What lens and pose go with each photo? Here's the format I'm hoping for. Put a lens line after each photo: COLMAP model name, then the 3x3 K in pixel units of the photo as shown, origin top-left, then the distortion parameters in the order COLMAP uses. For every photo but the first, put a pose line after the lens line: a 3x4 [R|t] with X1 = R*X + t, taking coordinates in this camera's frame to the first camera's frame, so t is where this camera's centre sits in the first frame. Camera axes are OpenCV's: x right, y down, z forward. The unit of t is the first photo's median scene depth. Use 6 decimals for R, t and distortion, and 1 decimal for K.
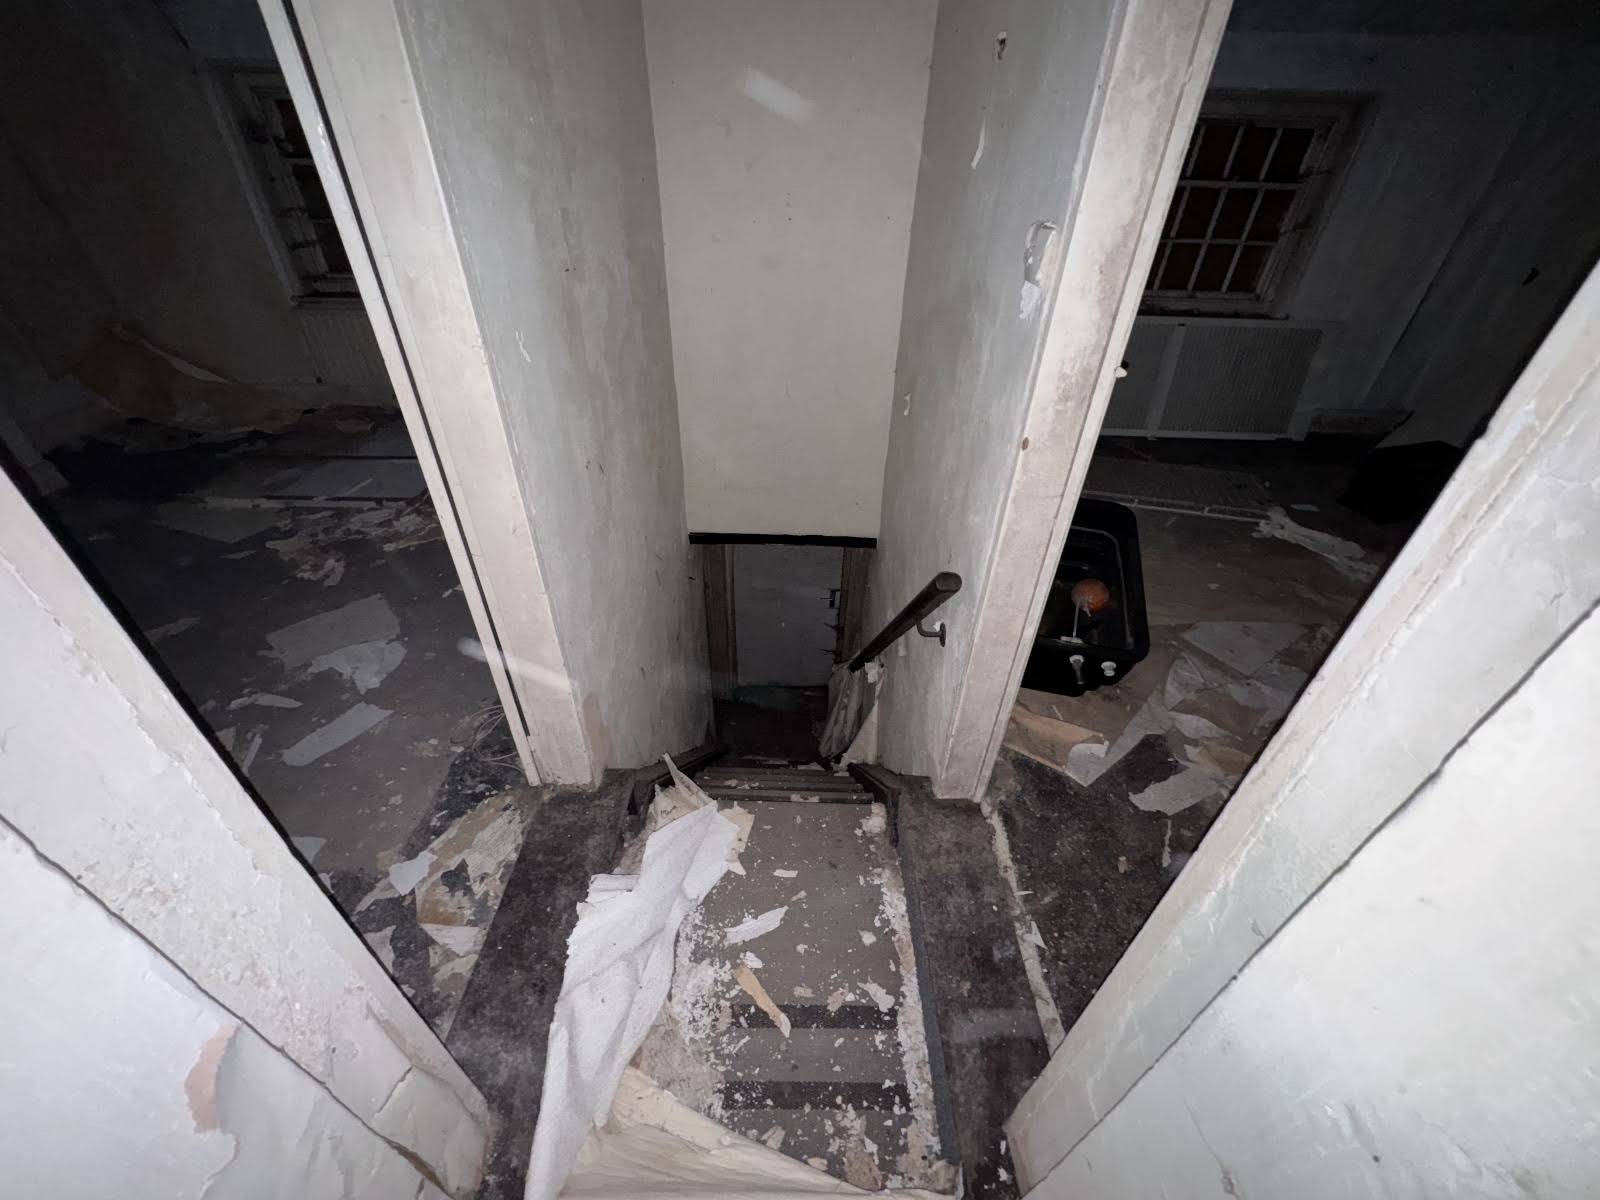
lens RADIAL K [[627.0, 0, 790.7], [0, 627.0, 591.3], [0, 0, 1]] dist [-0.000147, -0.000024]
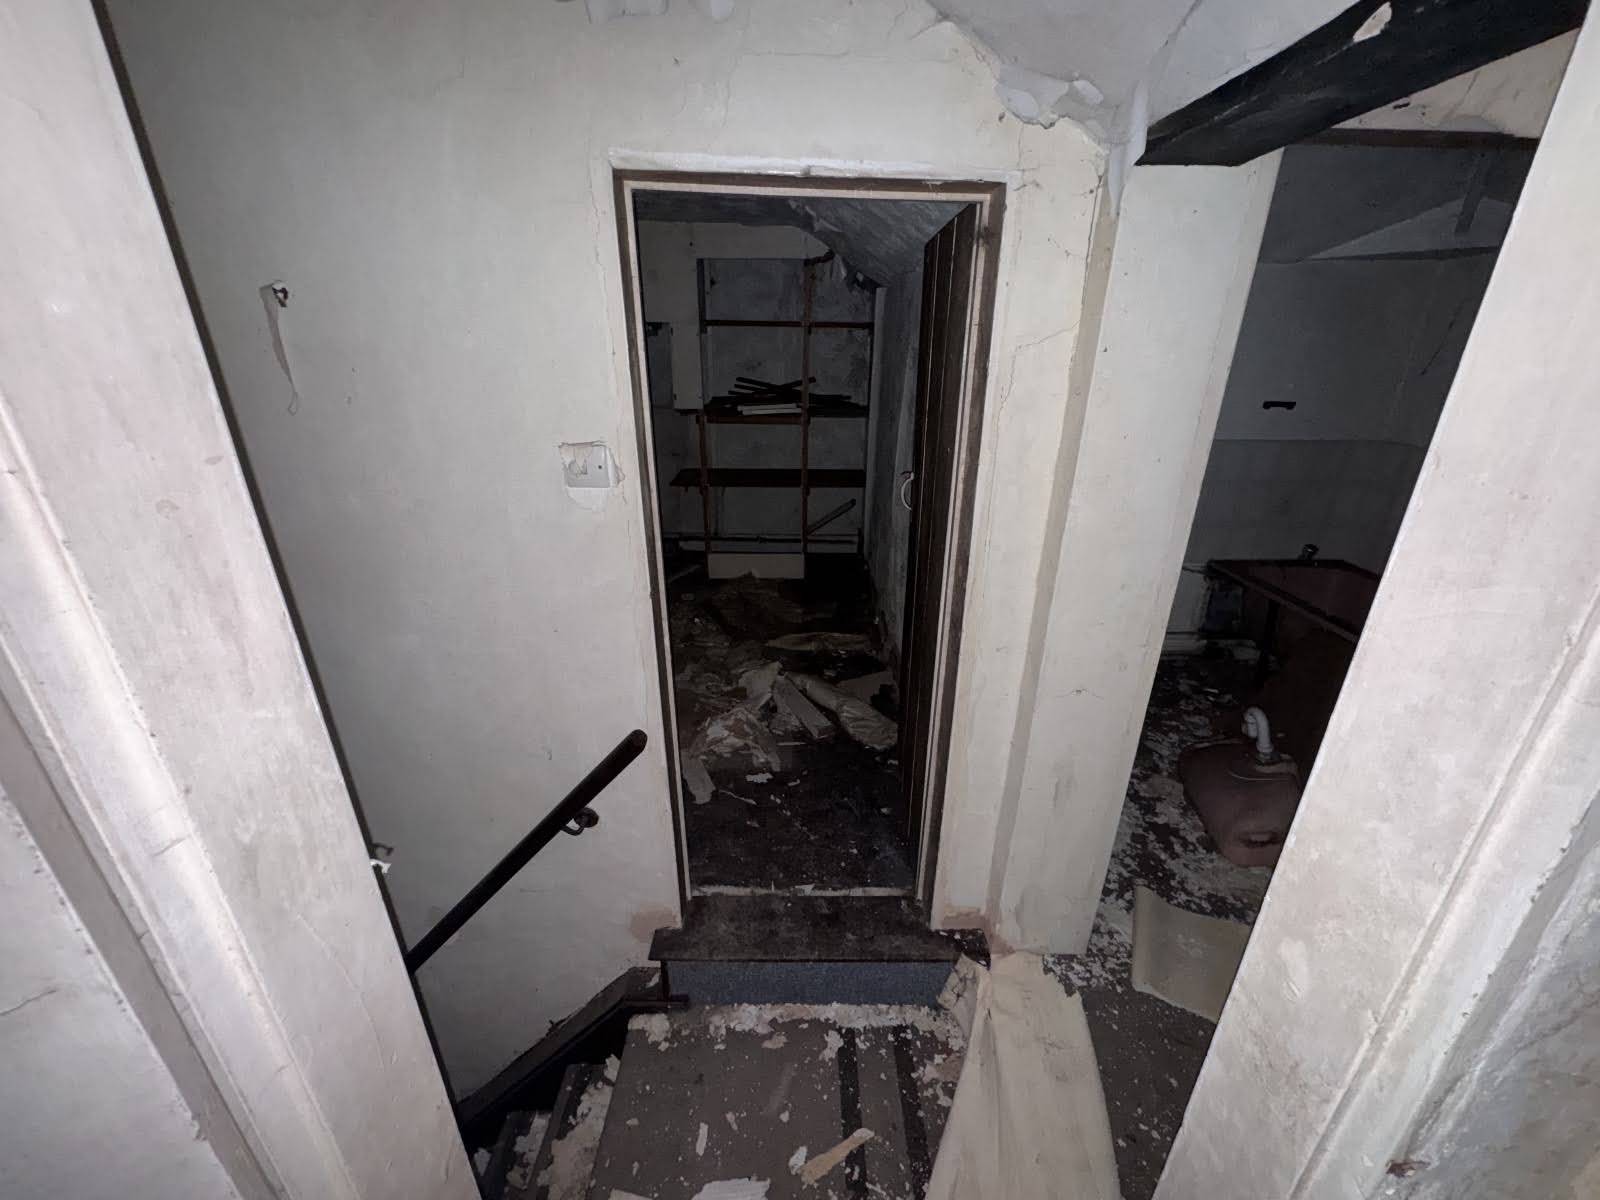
lens RADIAL K [[627.0, 0, 805.8], [0, 627.0, 592.0], [0, 0, 1]] dist [-0.000147, -0.000024]
pose [[0.004980, -0.397973, 0.917384, -0.510223], [0.579799, 0.748601, 0.321605, -0.308538], [-0.814745, 0.530296, 0.234472, 0.303972]]
